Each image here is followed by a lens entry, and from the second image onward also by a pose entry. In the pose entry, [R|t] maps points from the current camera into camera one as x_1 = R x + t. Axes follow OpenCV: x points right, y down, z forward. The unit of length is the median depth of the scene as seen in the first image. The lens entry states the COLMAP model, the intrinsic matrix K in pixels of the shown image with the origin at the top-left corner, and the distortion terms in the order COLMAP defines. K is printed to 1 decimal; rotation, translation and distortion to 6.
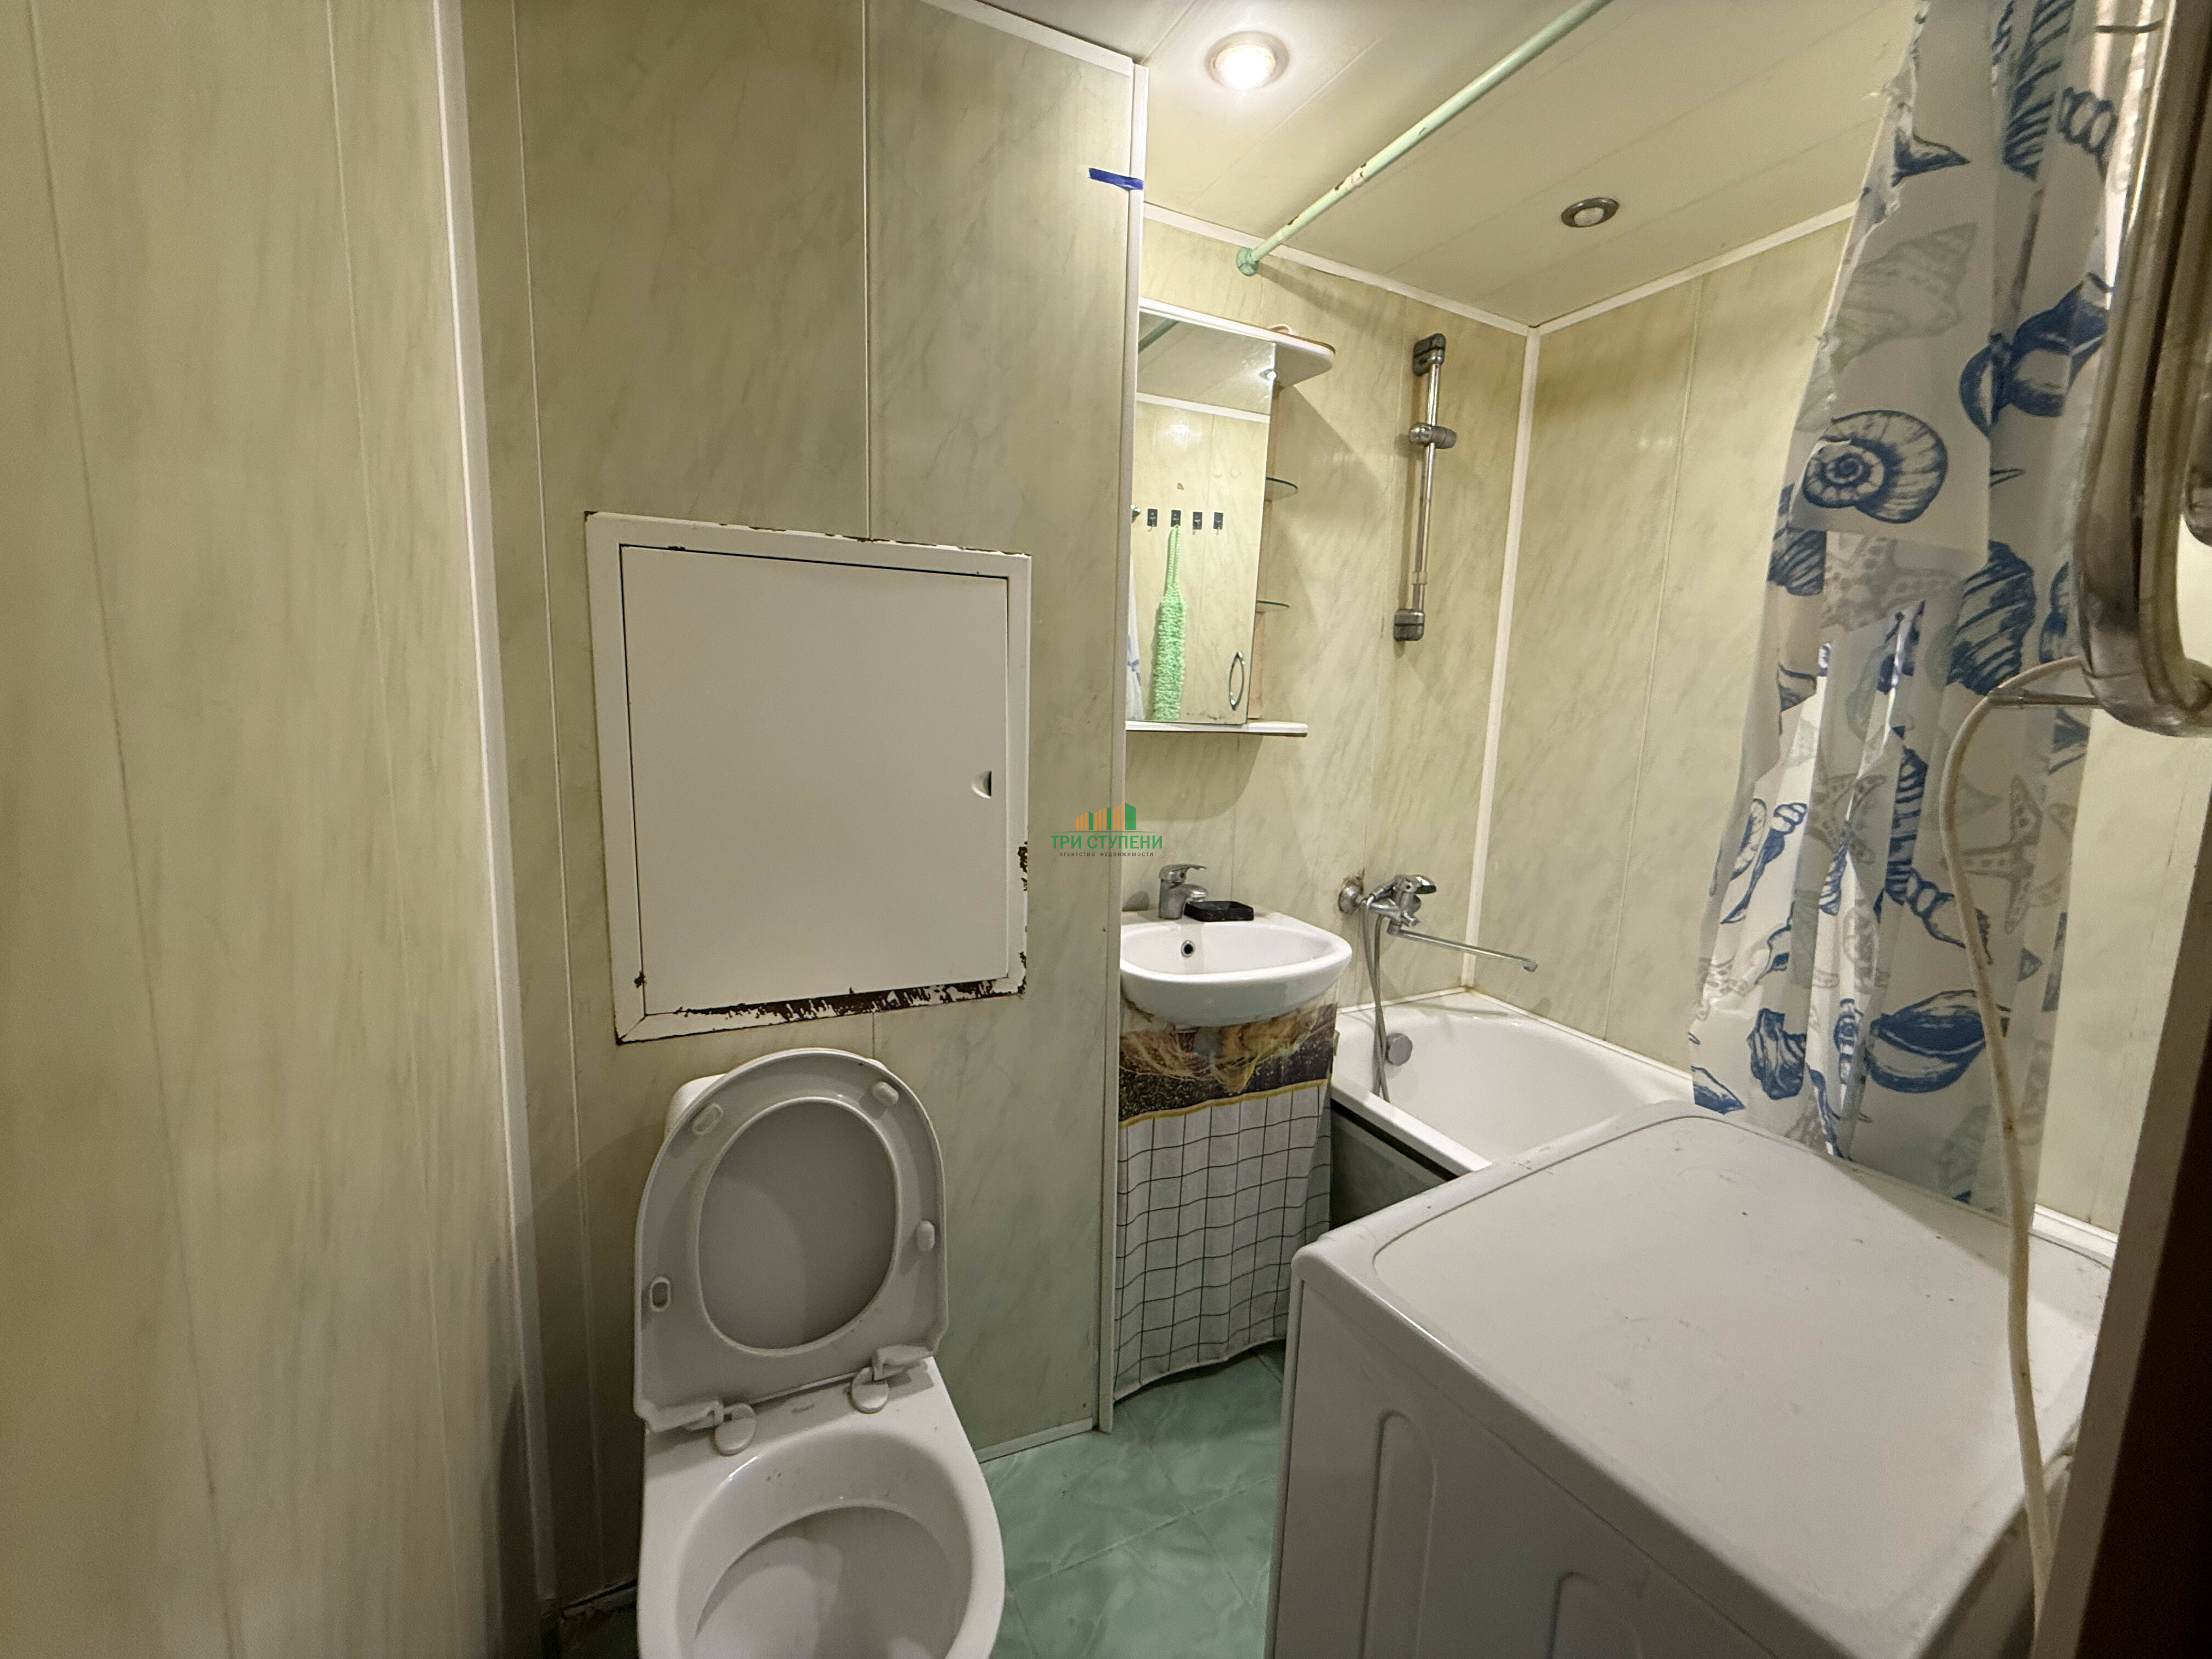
lens RADIAL K [[877.4, 0, 1103.2], [0, 877.4, 823.9], [0, 0, 1]] dist [-0.000333, 0.000376]
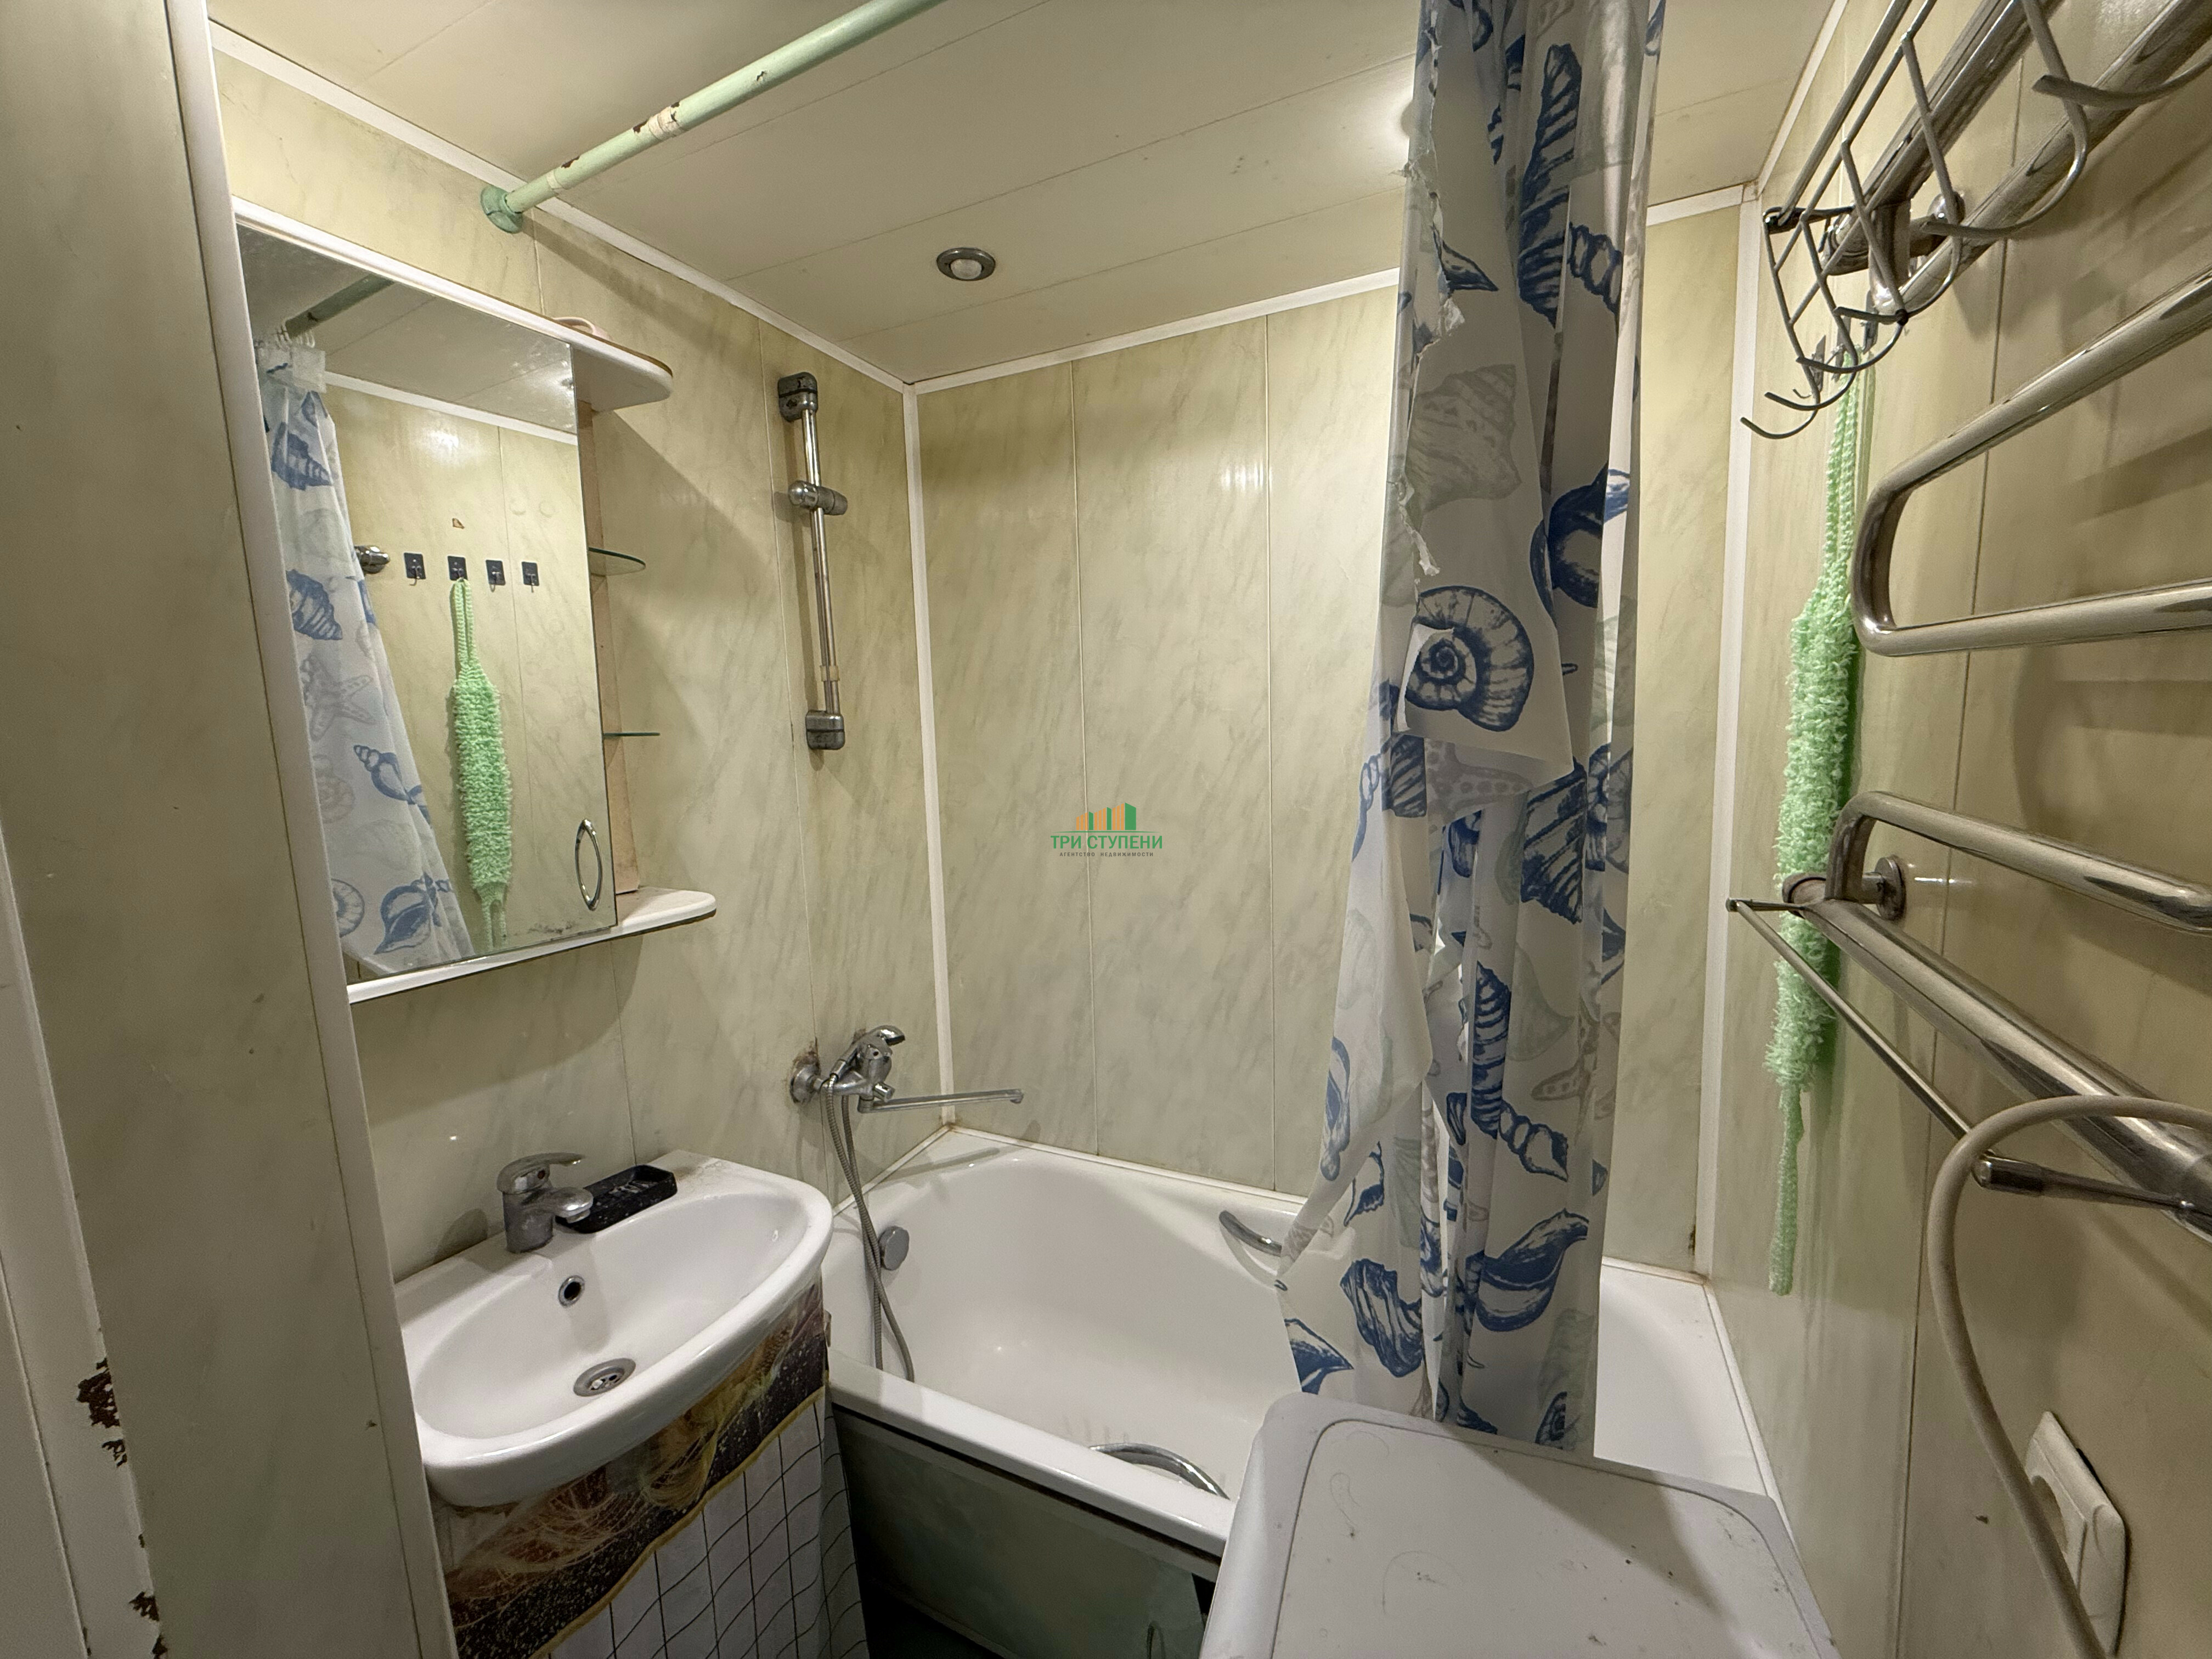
lens RADIAL K [[877.4, 0, 1099.9], [0, 877.4, 829.1], [0, 0, 1]] dist [-0.000333, 0.000376]
pose [[0.787141, -0.134920, 0.601835, 0.063334], [0.149688, 0.988396, 0.025802, -0.146926], [-0.598333, 0.069778, 0.798203, 0.264199]]
